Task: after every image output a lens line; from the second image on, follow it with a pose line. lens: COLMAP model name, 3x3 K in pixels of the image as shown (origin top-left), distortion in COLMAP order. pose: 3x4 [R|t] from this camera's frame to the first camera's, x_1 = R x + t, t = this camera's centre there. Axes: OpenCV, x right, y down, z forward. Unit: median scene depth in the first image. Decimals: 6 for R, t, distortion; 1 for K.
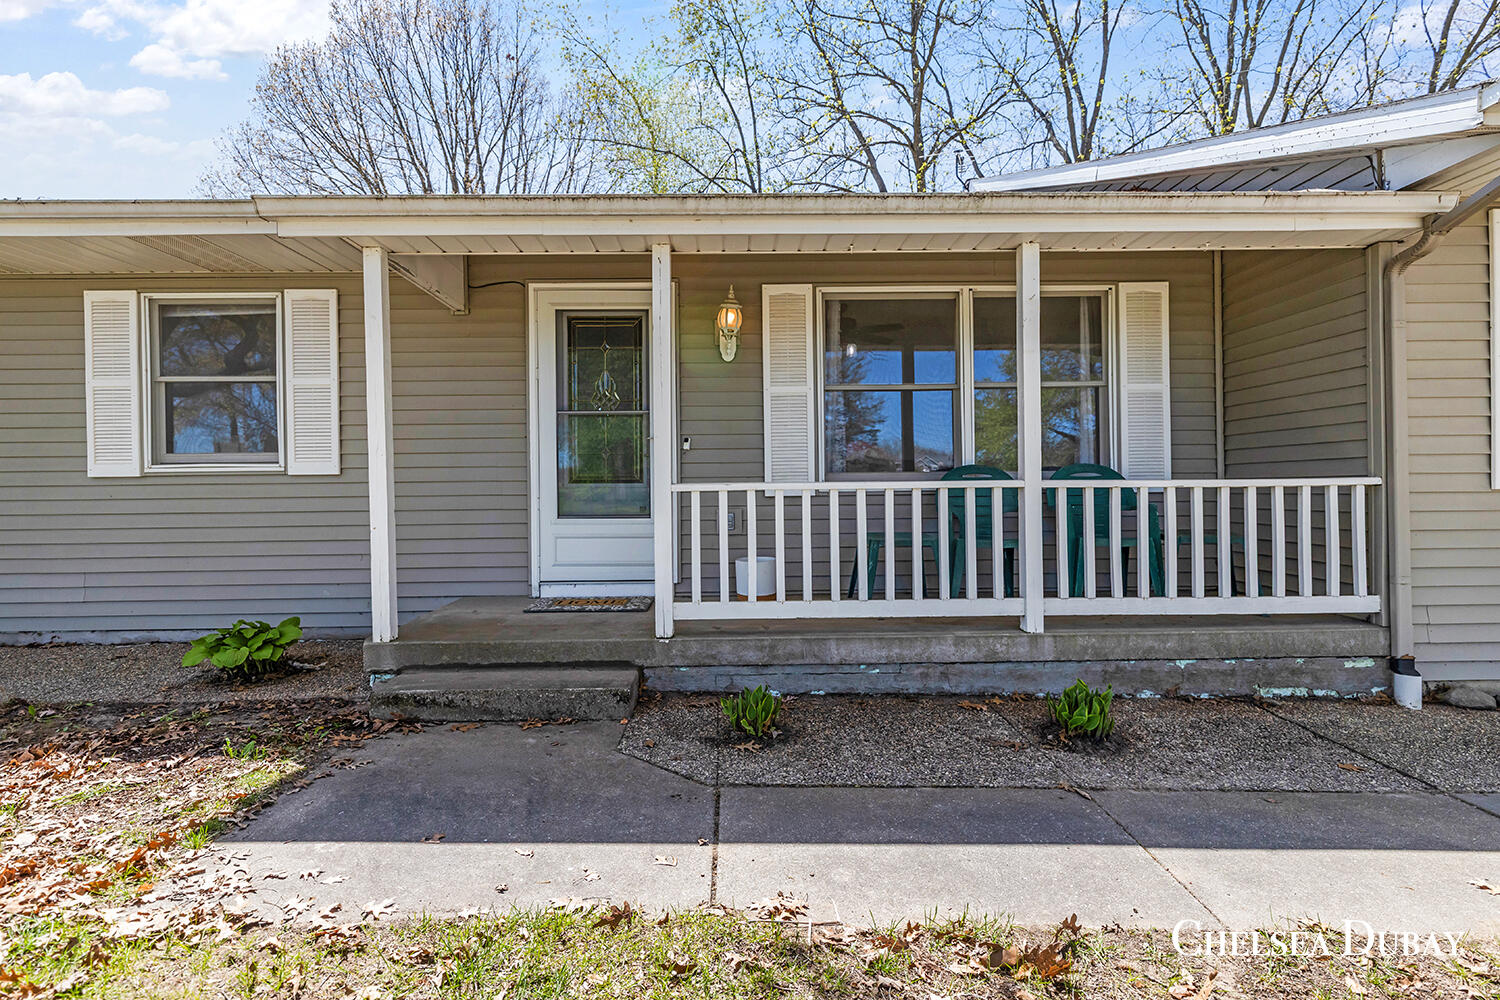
lens RADIAL K [[732.6, 0, 725.0], [0, 732.6, 501.9], [0, 0, 1]] dist [-0.002677, -0.000438]
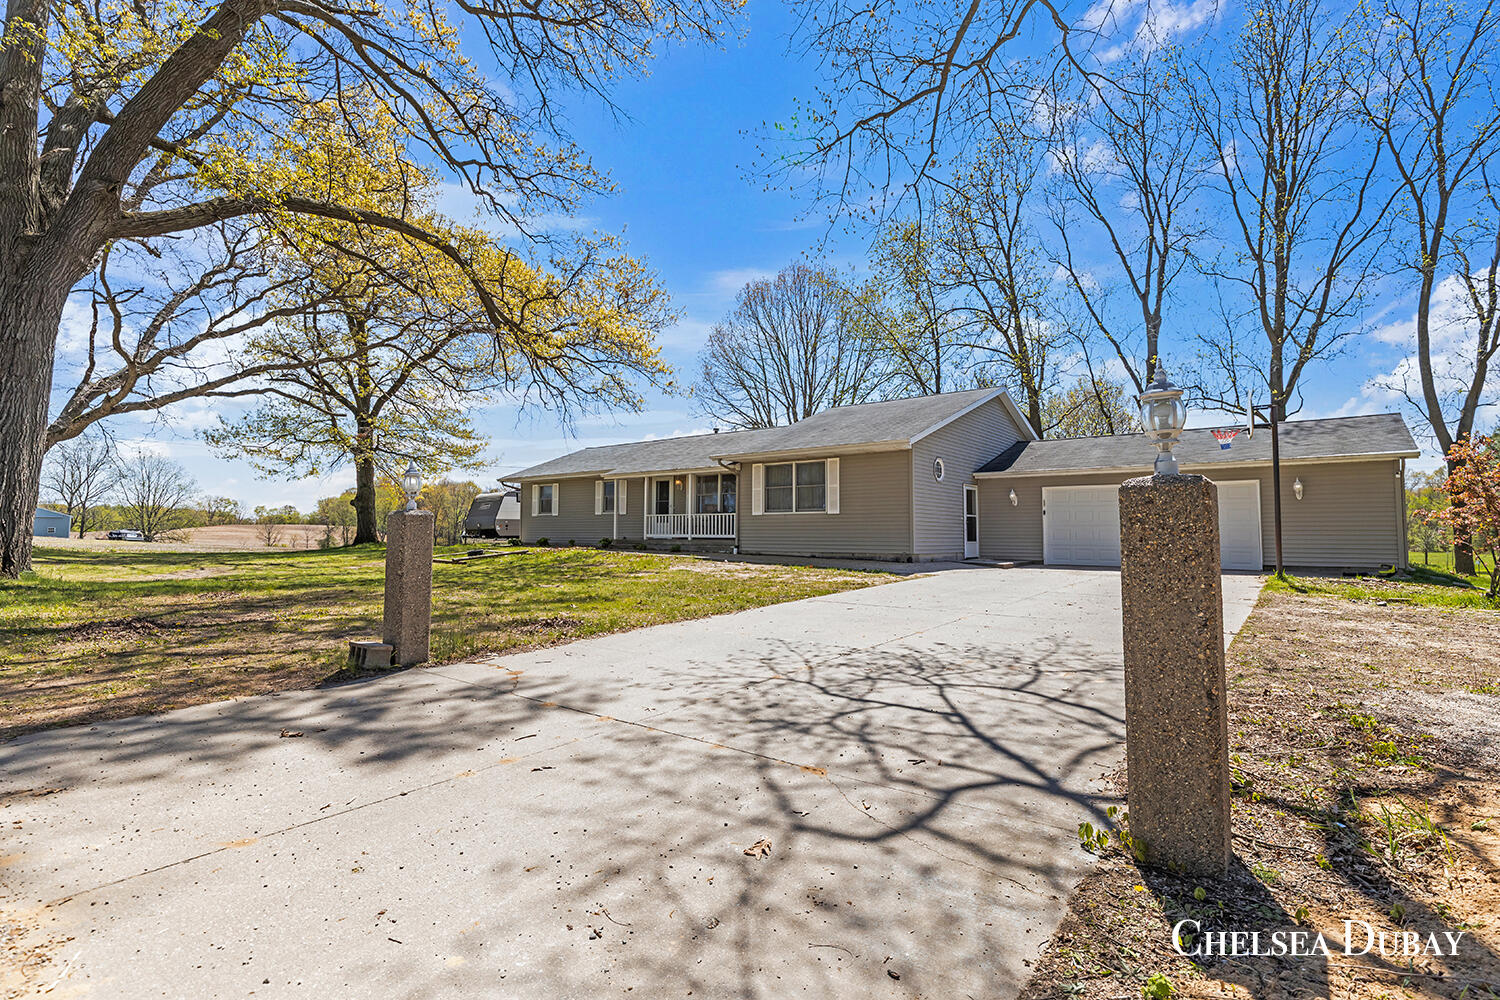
lens RADIAL K [[732.6, 0, 745.8], [0, 732.6, 493.1], [0, 0, 1]] dist [-0.002677, -0.000438]
pose [[0.771964, -0.023812, -0.635220, 4.447167], [-0.018020, 0.998077, -0.059313, 0.141256], [0.635411, 0.057234, 0.770050, -3.204486]]
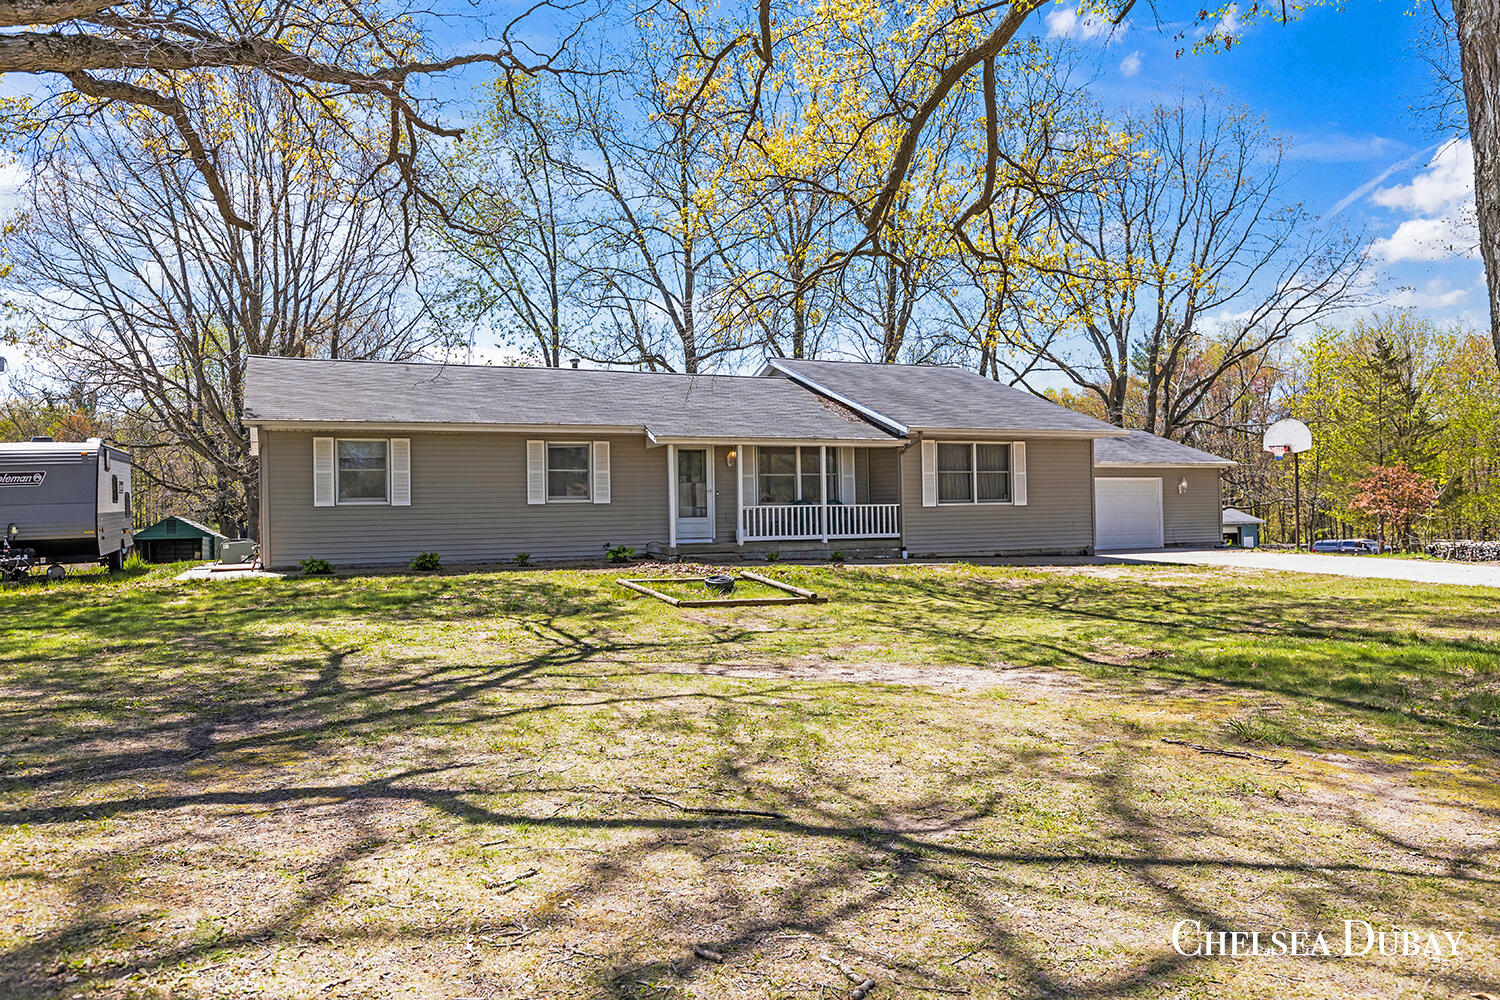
lens RADIAL K [[1050.7, 0, 759.6], [0, 1050.7, 497.9], [0, 0, 1]] dist [0.011910, 0.002401]
pose [[0.912690, 0.001345, 0.408649, -2.236072], [0.007794, 0.999755, -0.020698, 0.047862], [-0.408577, 0.022076, 0.912457, -4.069826]]
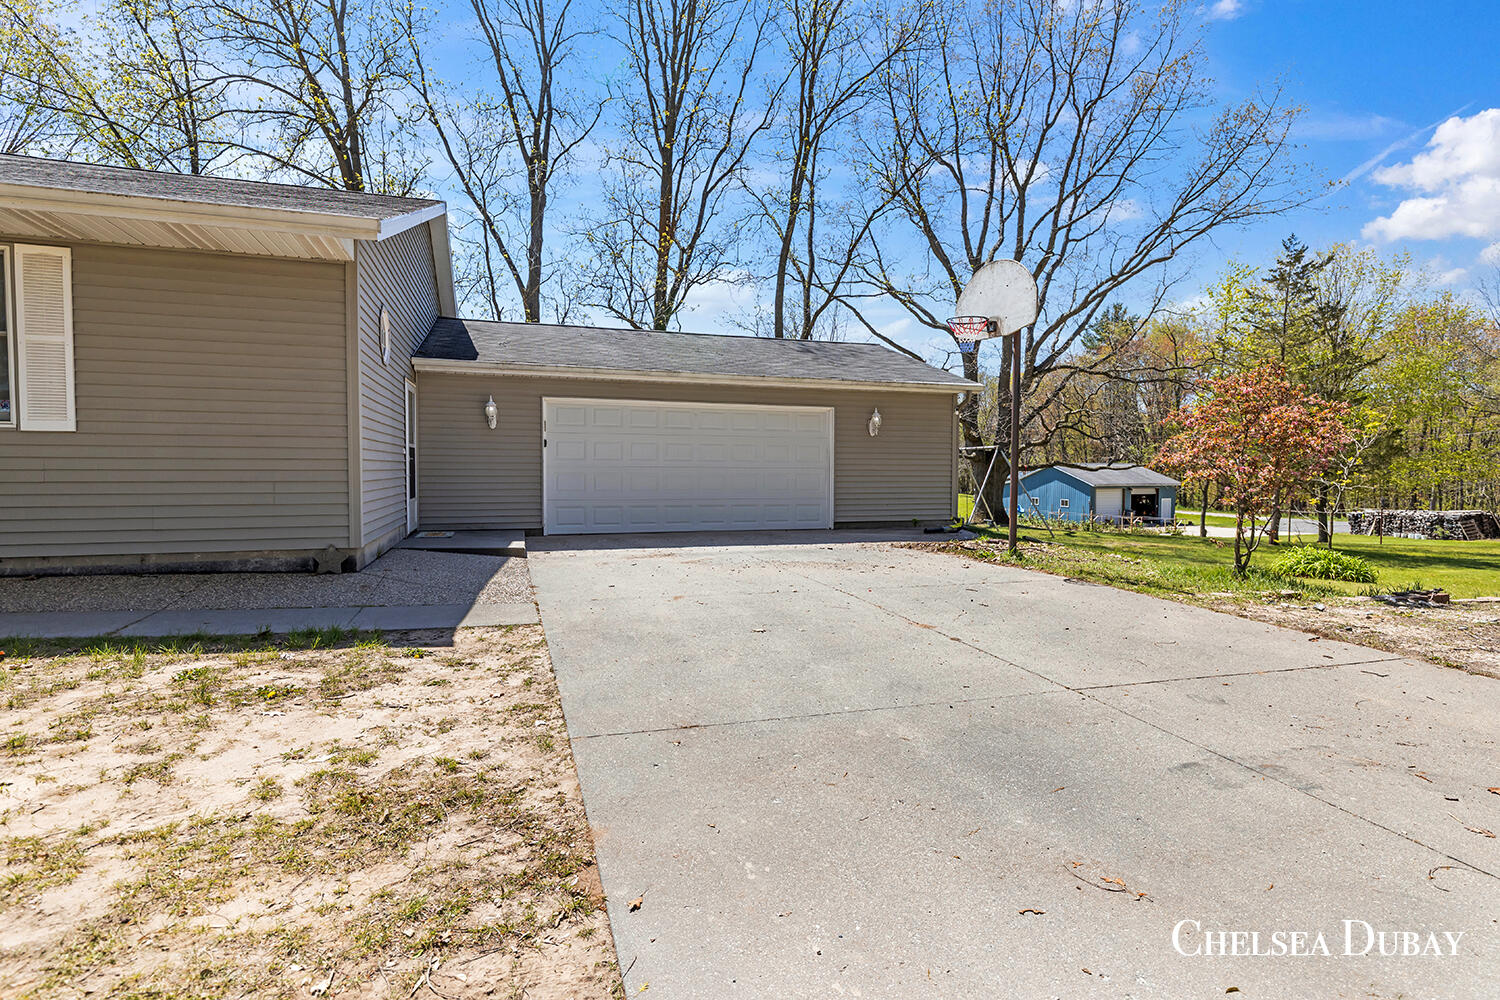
lens RADIAL K [[732.6, 0, 745.6], [0, 732.6, 490.6], [0, 0, 1]] dist [-0.002677, -0.000438]
pose [[0.958650, 0.007204, 0.284497, 2.702339], [-0.015452, 0.999523, 0.026756, 0.034229], [-0.284168, -0.030046, 0.958304, -0.861022]]
